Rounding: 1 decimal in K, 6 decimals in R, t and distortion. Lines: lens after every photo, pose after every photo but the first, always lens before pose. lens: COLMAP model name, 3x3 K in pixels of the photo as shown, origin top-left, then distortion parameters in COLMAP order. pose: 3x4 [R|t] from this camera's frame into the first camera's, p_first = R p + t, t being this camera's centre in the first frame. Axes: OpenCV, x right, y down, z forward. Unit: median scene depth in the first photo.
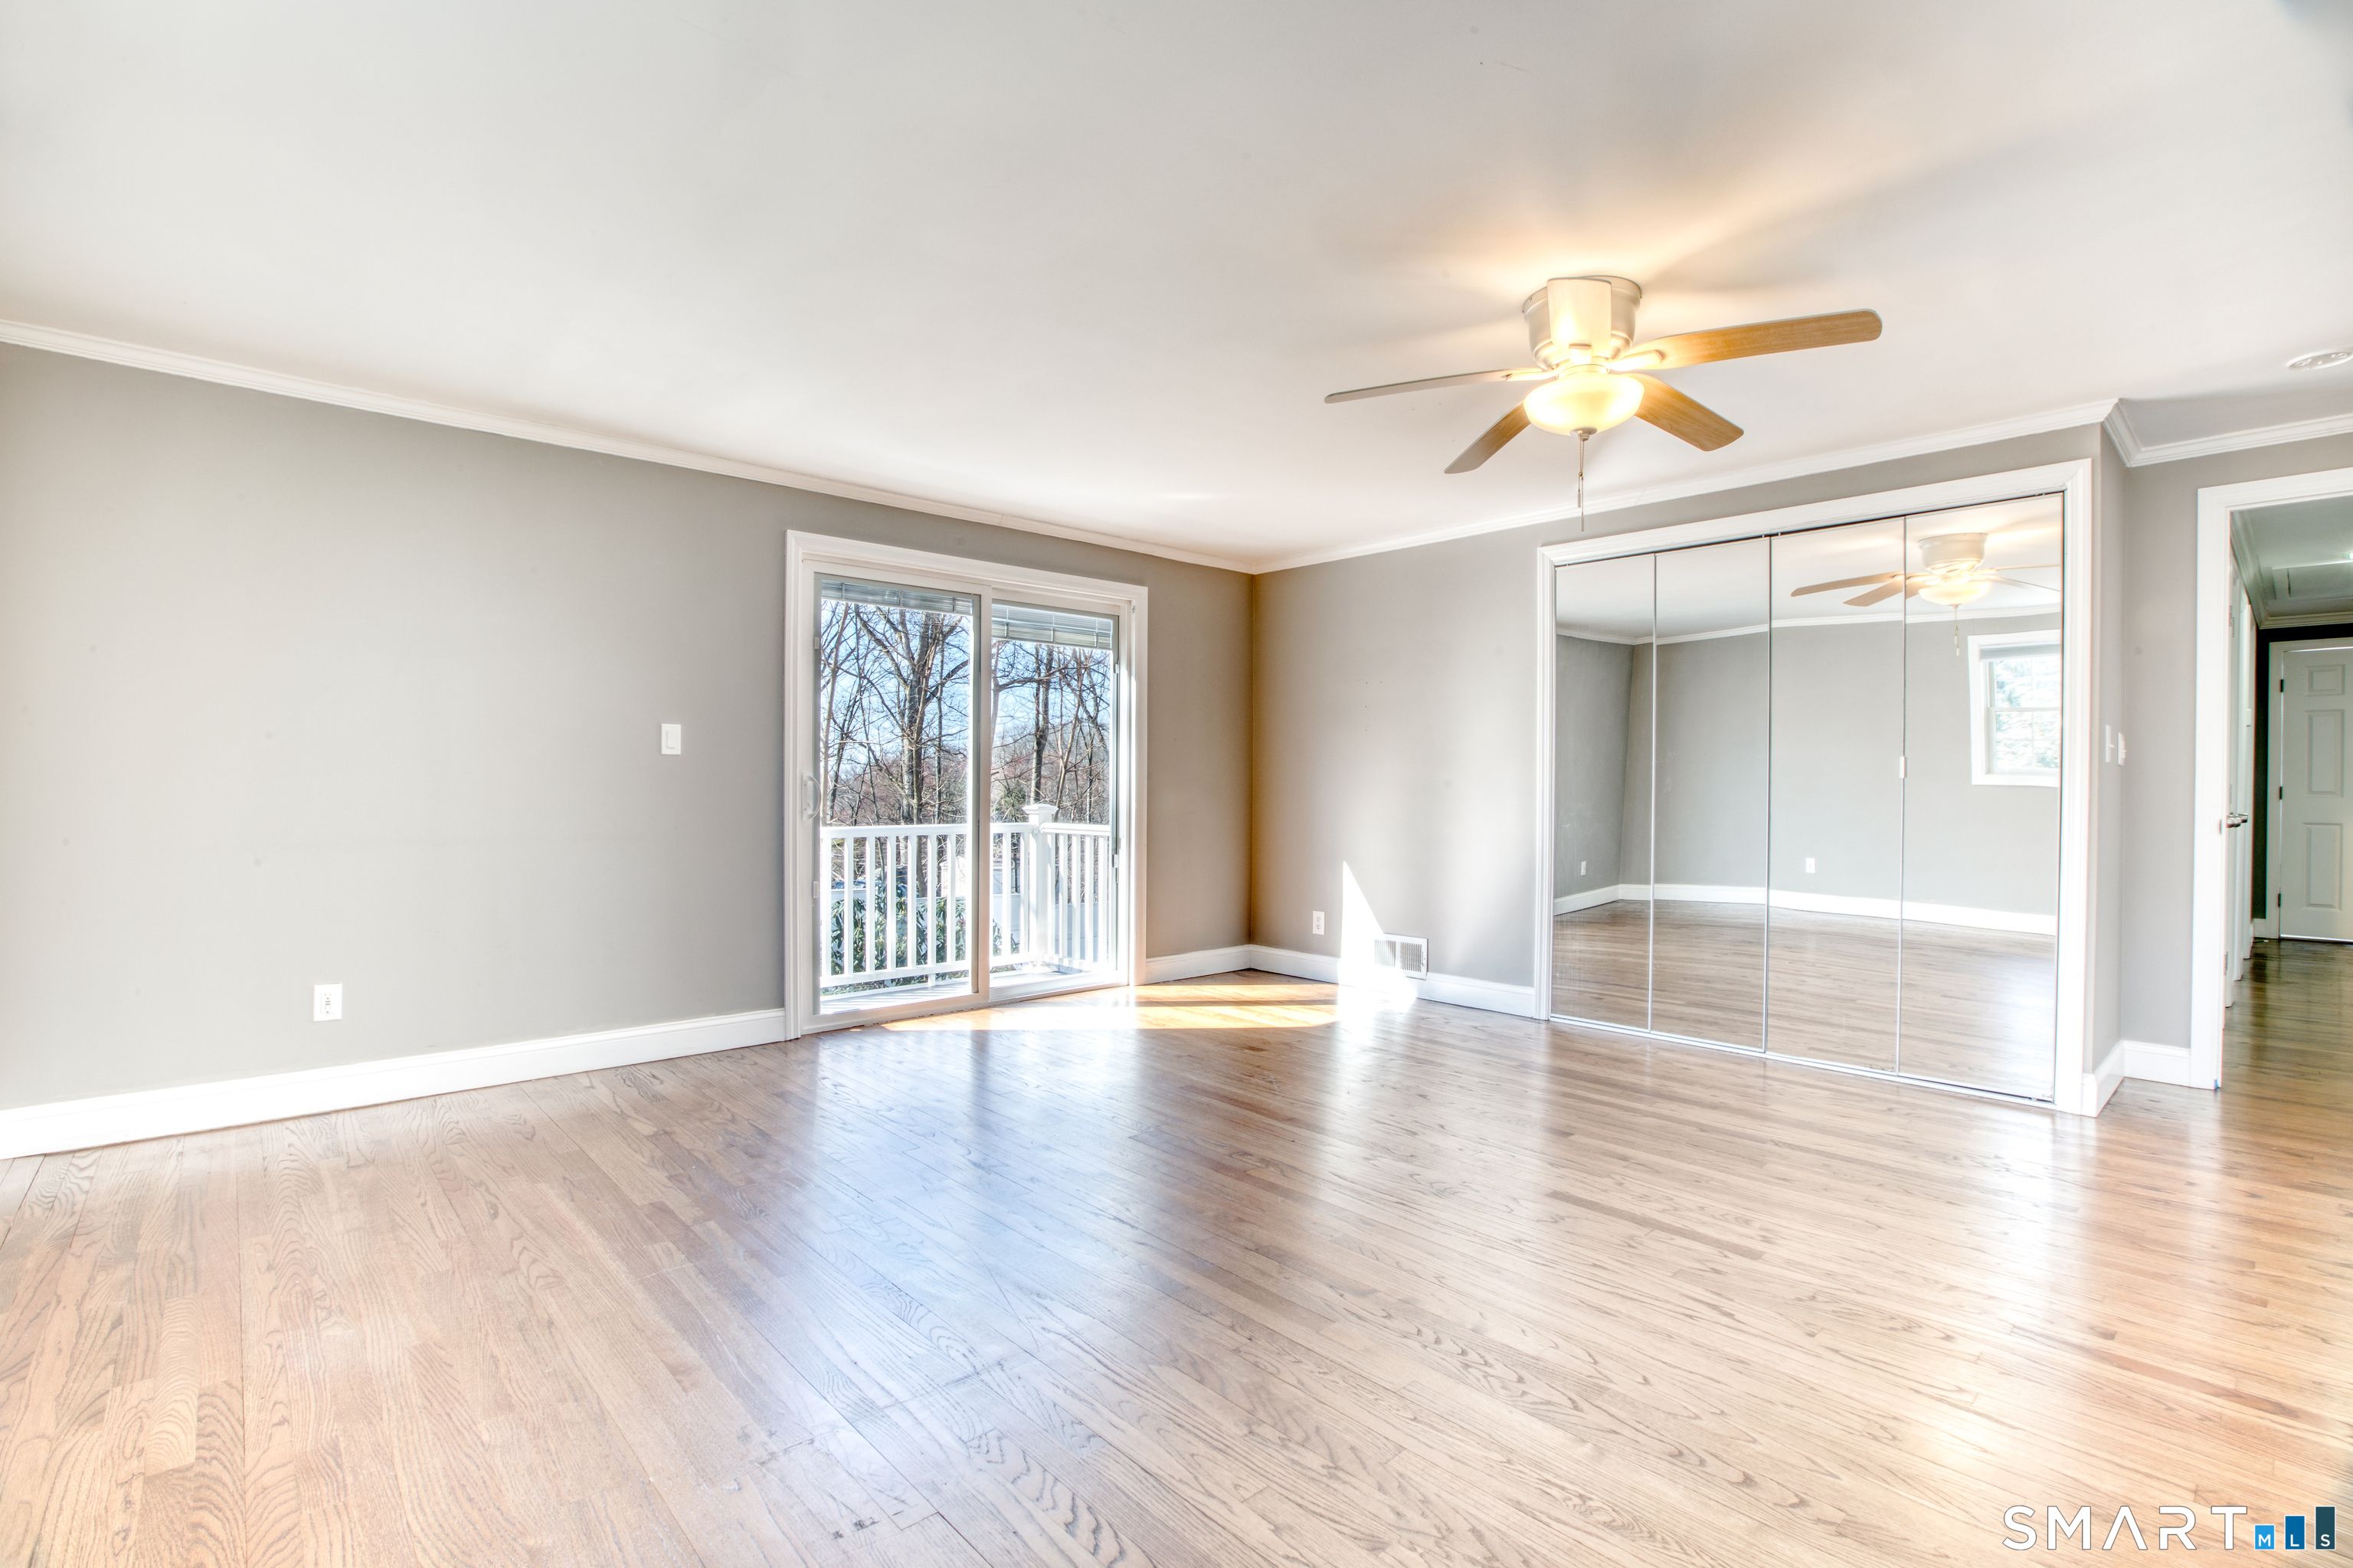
lens RADIAL K [[1089.8, 0, 1184.0], [0, 1089.8, 781.5], [0, 0, 1]] dist [-0.058908, 0.018943]
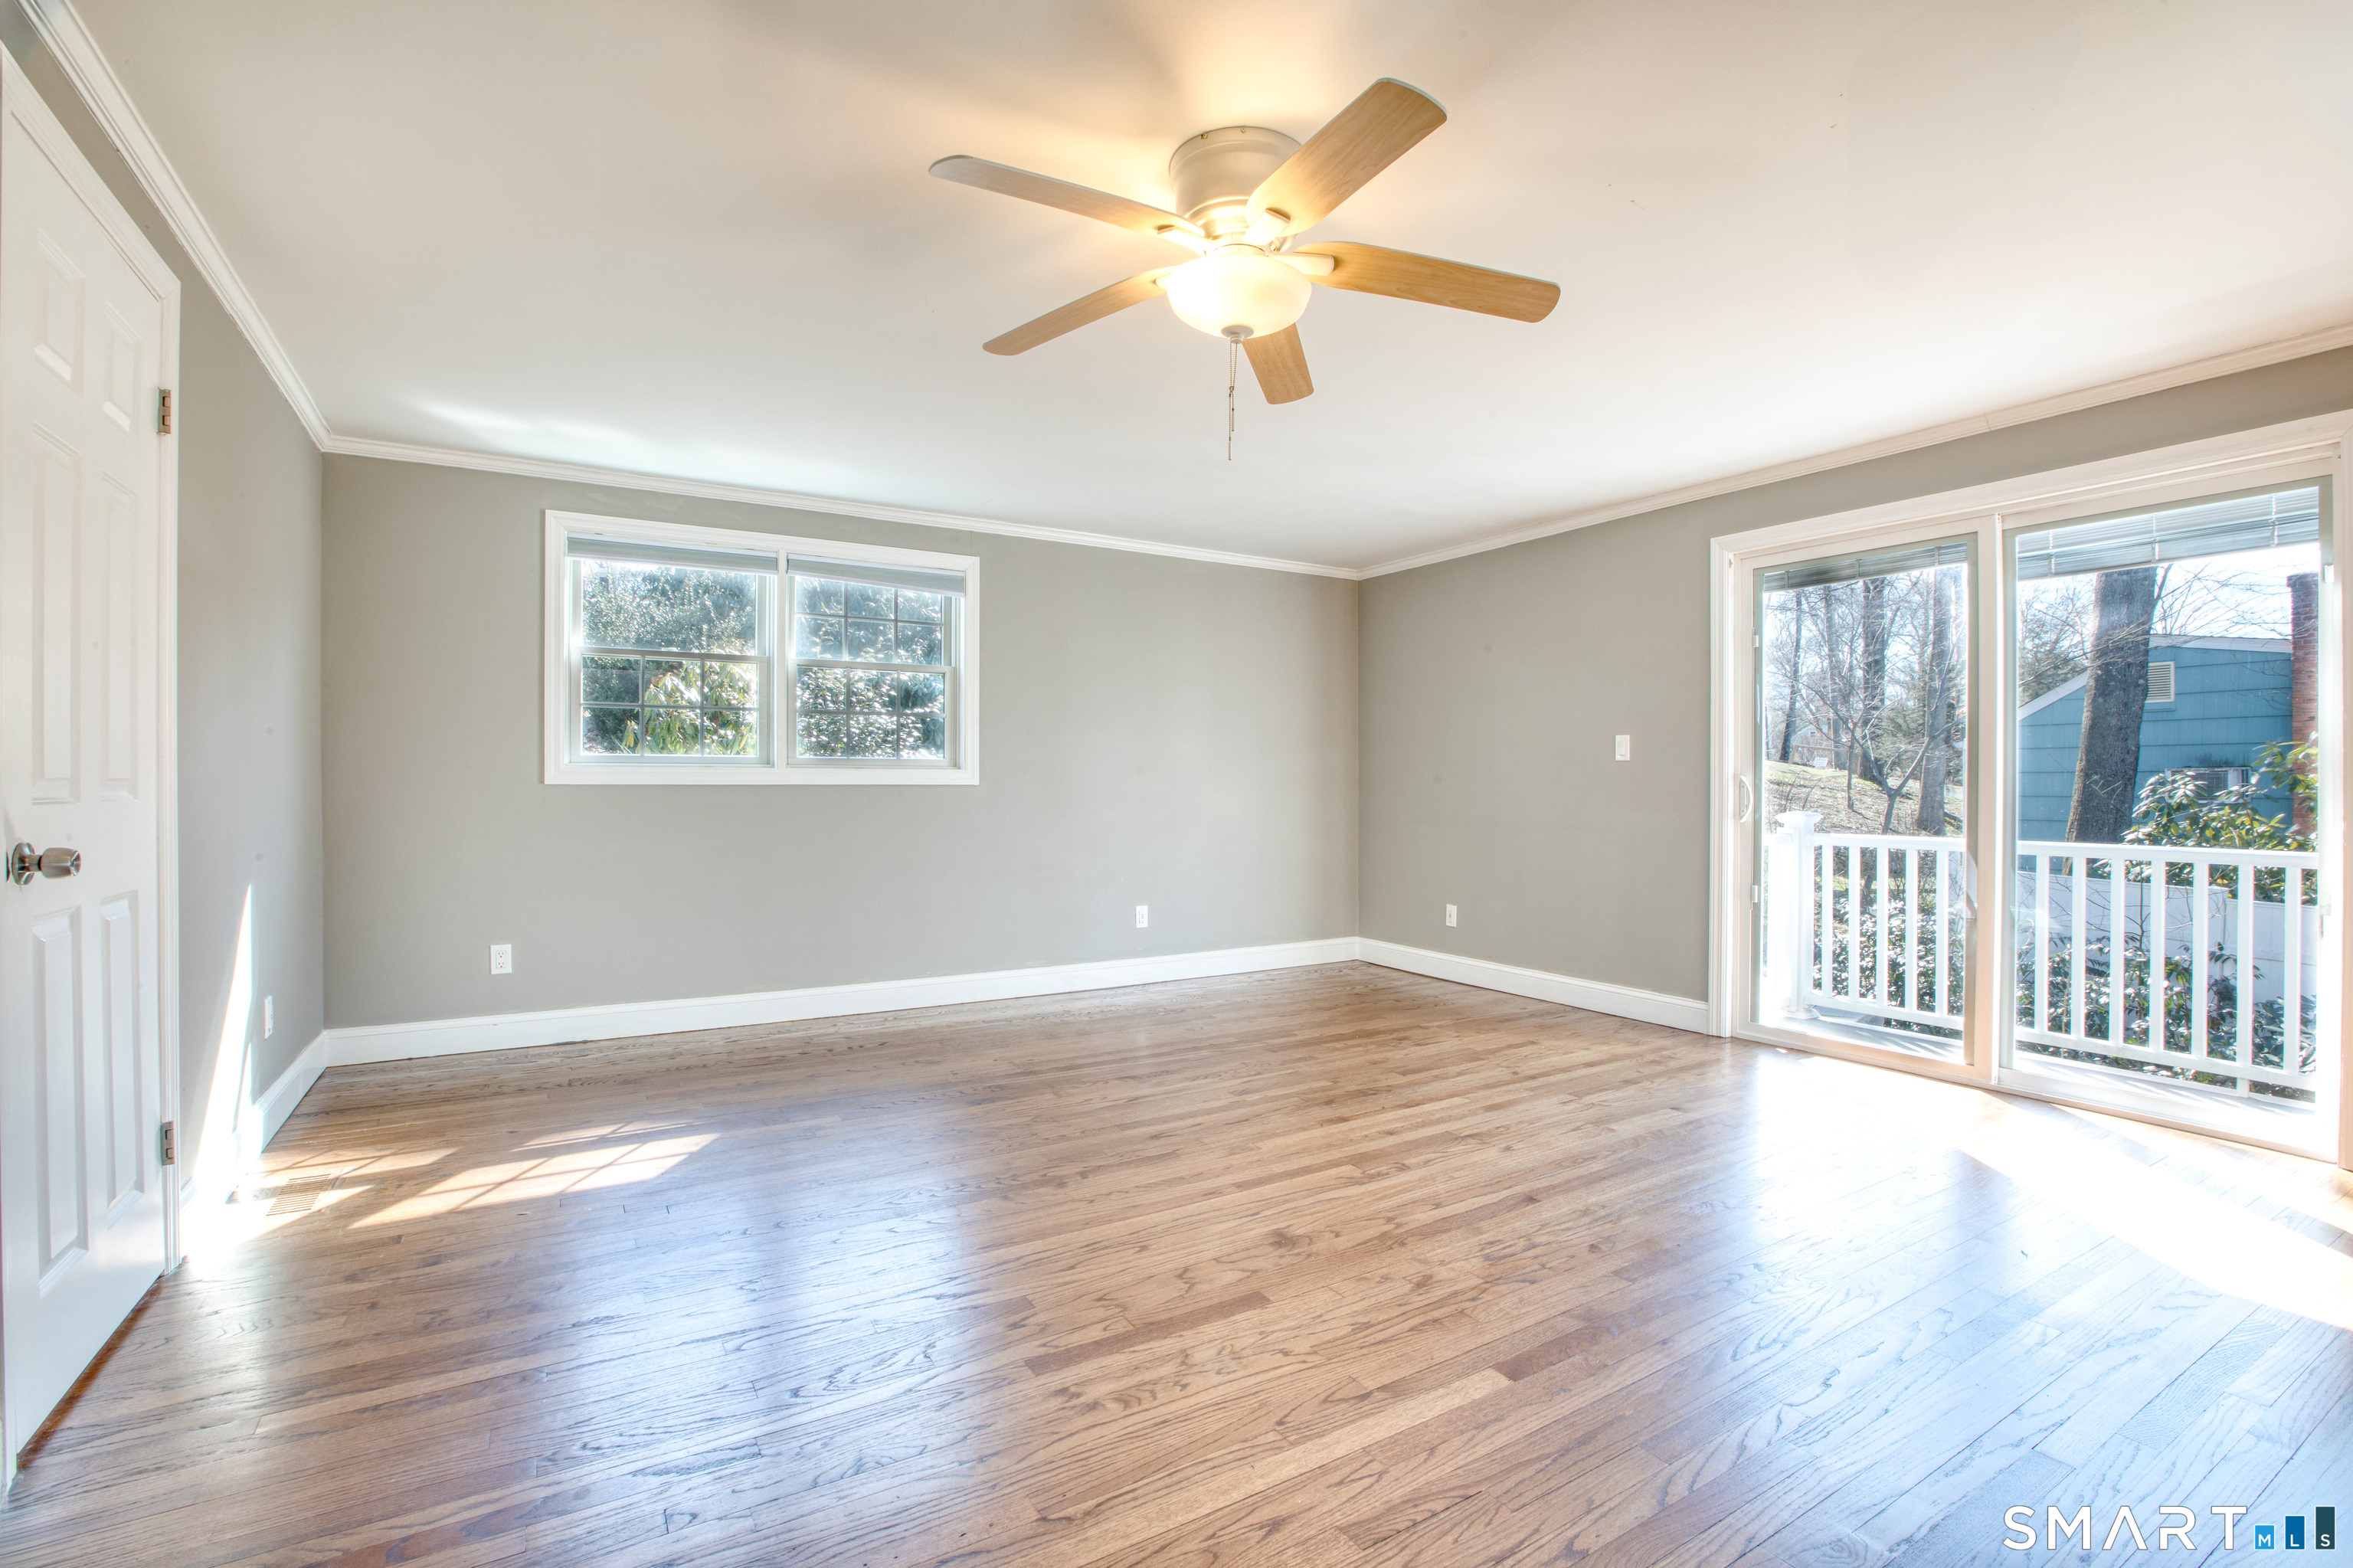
lens RADIAL K [[1089.8, 0, 1184.0], [0, 1089.8, 781.5], [0, 0, 1]] dist [-0.058908, 0.018943]
pose [[-0.209280, -0.006910, -0.977831, 0.742977], [-0.003281, 0.999974, -0.006364, 0.006660], [0.977850, 0.001876, -0.209297, 0.727346]]
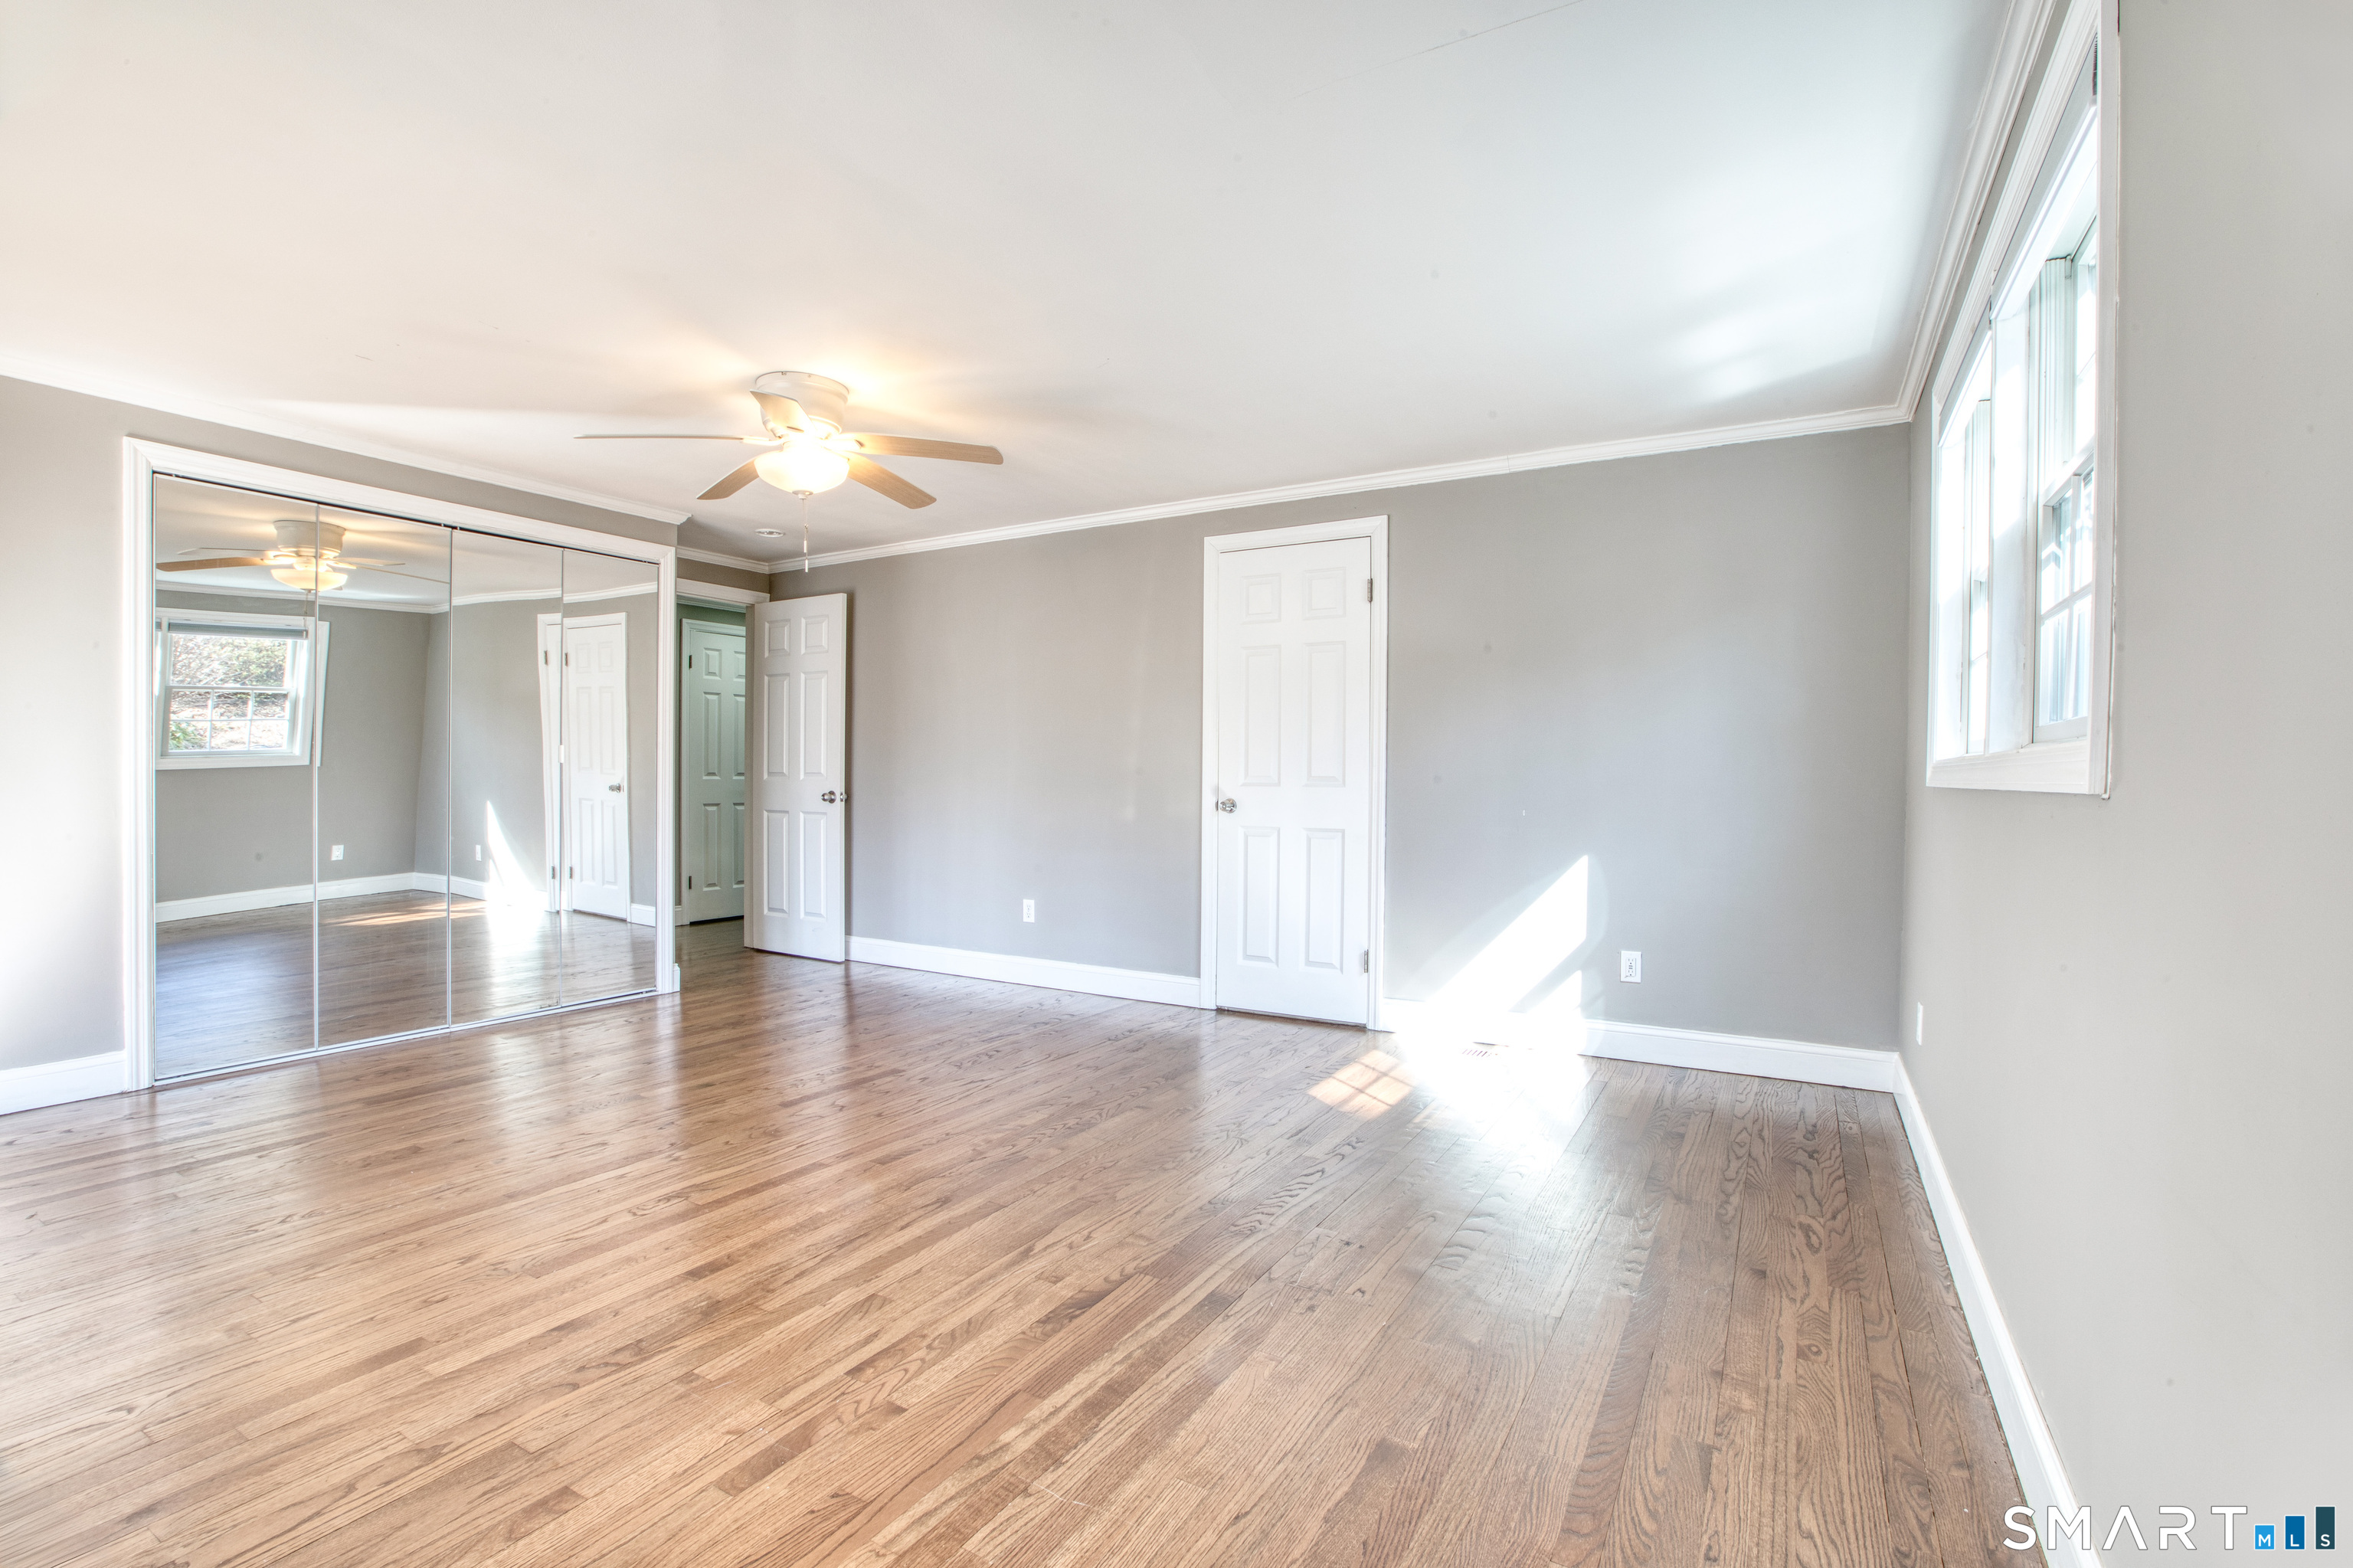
lens RADIAL K [[1029.5, 0, 1200.8], [0, 1029.5, 790.8], [0, 0, 1]] dist [-0.072056, 0.023364]
pose [[-0.303432, -0.022420, 0.952589, -0.590169], [-0.009683, 0.999744, 0.020446, -0.003708], [-0.952804, -0.003020, -0.303572, 0.589056]]
